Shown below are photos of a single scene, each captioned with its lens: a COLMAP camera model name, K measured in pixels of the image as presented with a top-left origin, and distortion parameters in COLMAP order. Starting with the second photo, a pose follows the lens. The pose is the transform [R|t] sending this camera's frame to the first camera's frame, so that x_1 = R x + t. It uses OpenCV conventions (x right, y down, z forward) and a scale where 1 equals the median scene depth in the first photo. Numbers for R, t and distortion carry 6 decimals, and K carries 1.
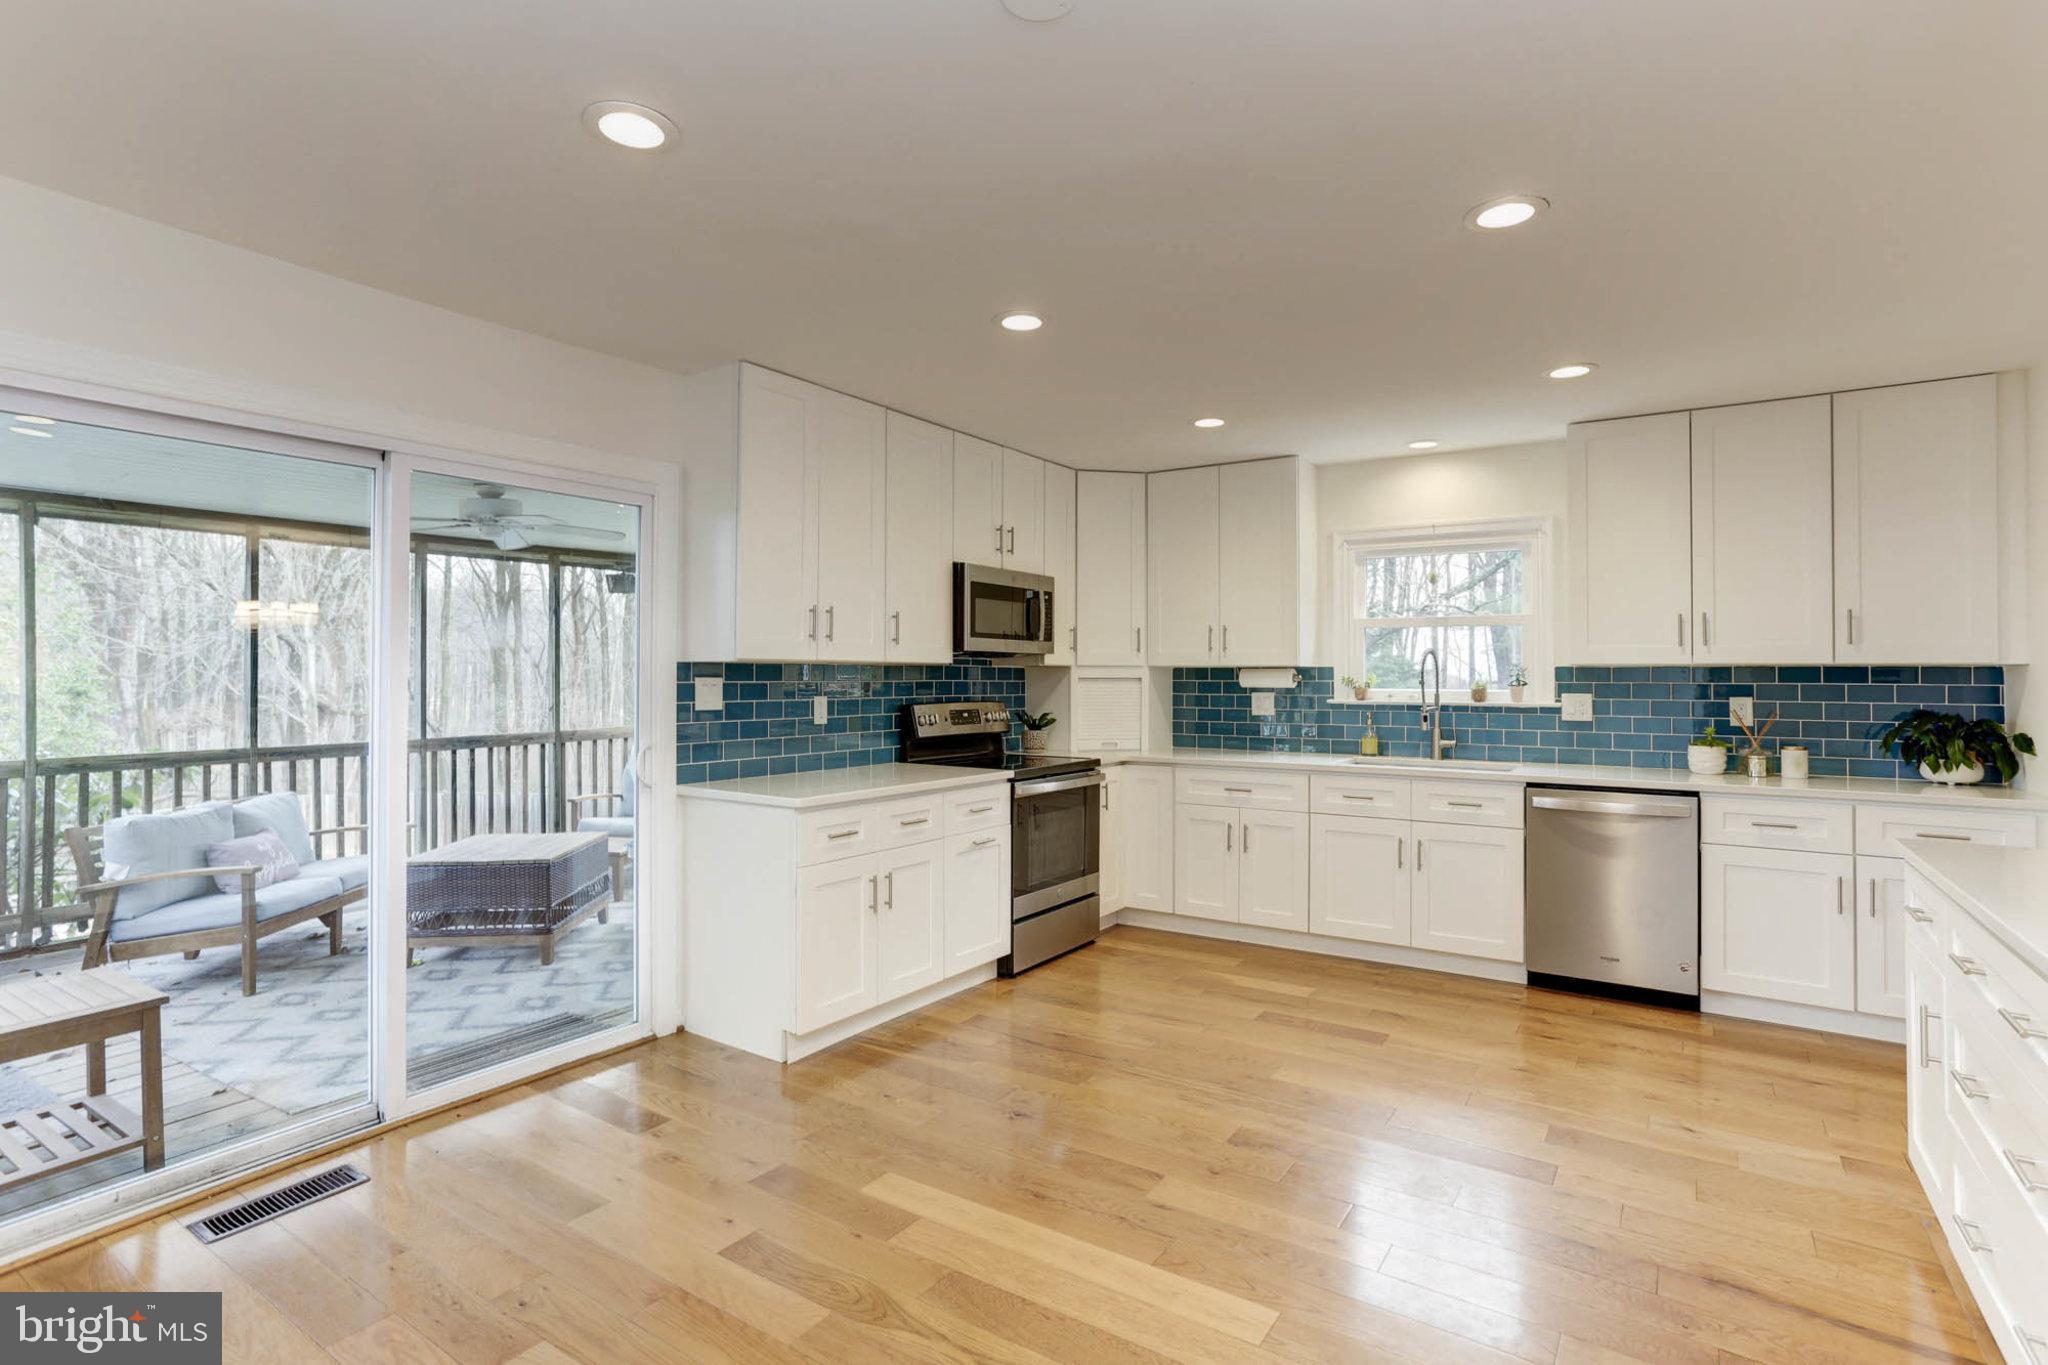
lens RADIAL K [[1013.1, 0, 1019.8], [0, 1013.1, 652.3], [0, 0, 1]] dist [-0.050704, 0.040037]
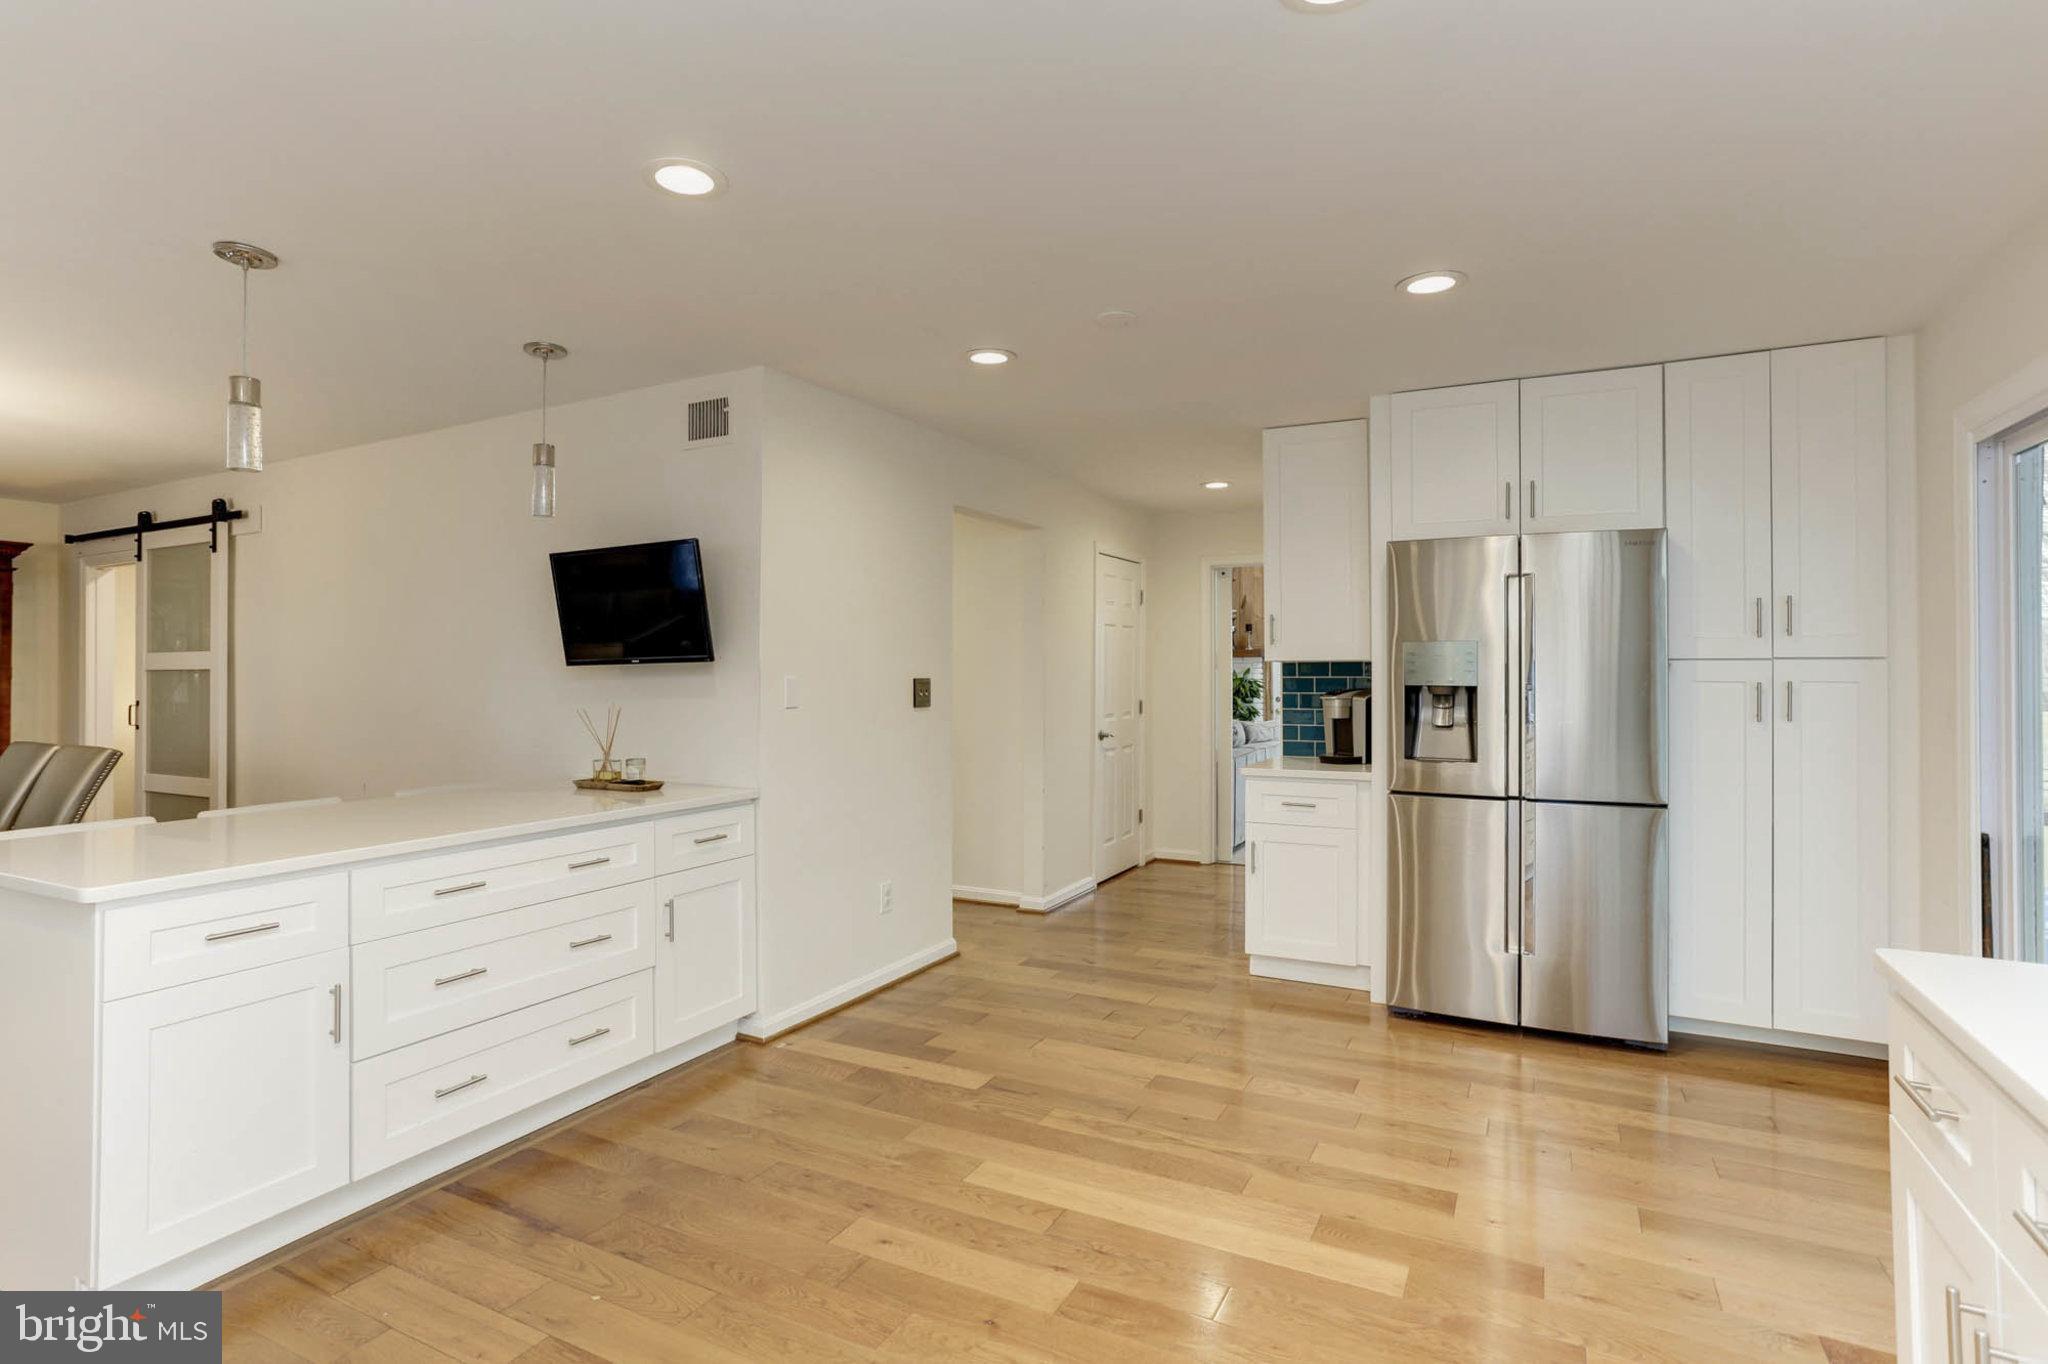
lens RADIAL K [[1013.1, 0, 1019.8], [0, 1013.1, 651.8], [0, 0, 1]] dist [-0.050704, 0.040037]
pose [[-0.993025, -0.000344, -0.117906, 0.151115], [0.004498, 0.999157, -0.040803, 0.019788], [0.117821, -0.041049, -0.992186, 0.995704]]
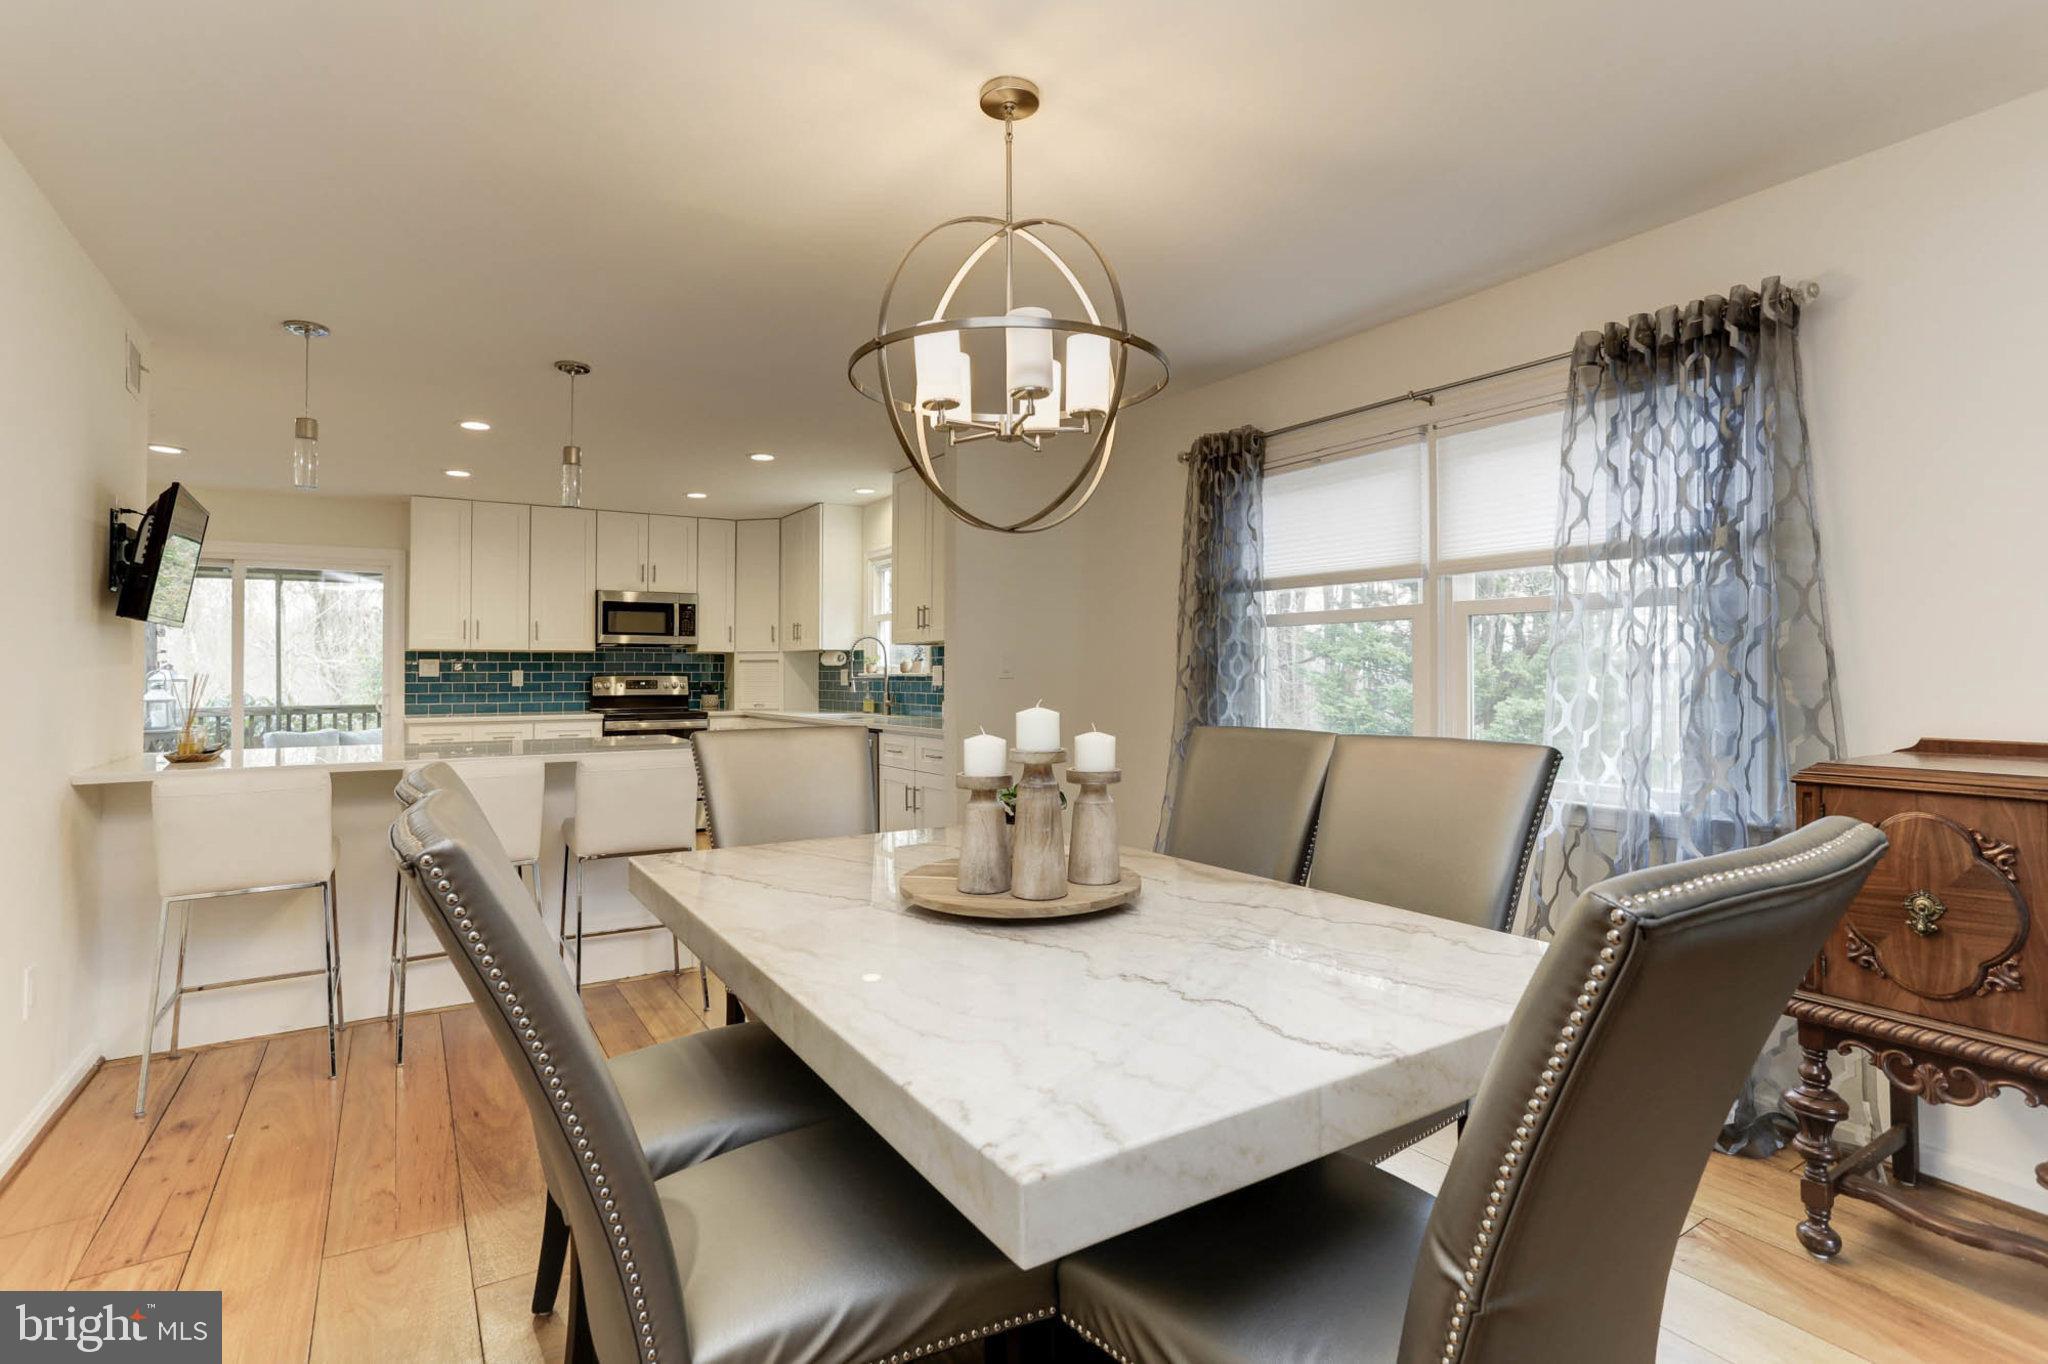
lens RADIAL K [[1001.0, 0, 1014.2], [0, 1001.0, 658.9], [0, 0, 1]] dist [-0.053435, 0.038657]
pose [[0.913531, -0.012375, -0.406581, 1.188016], [0.015903, 0.999860, 0.005298, 0.025572], [0.406459, -0.011306, 0.913599, -0.208229]]
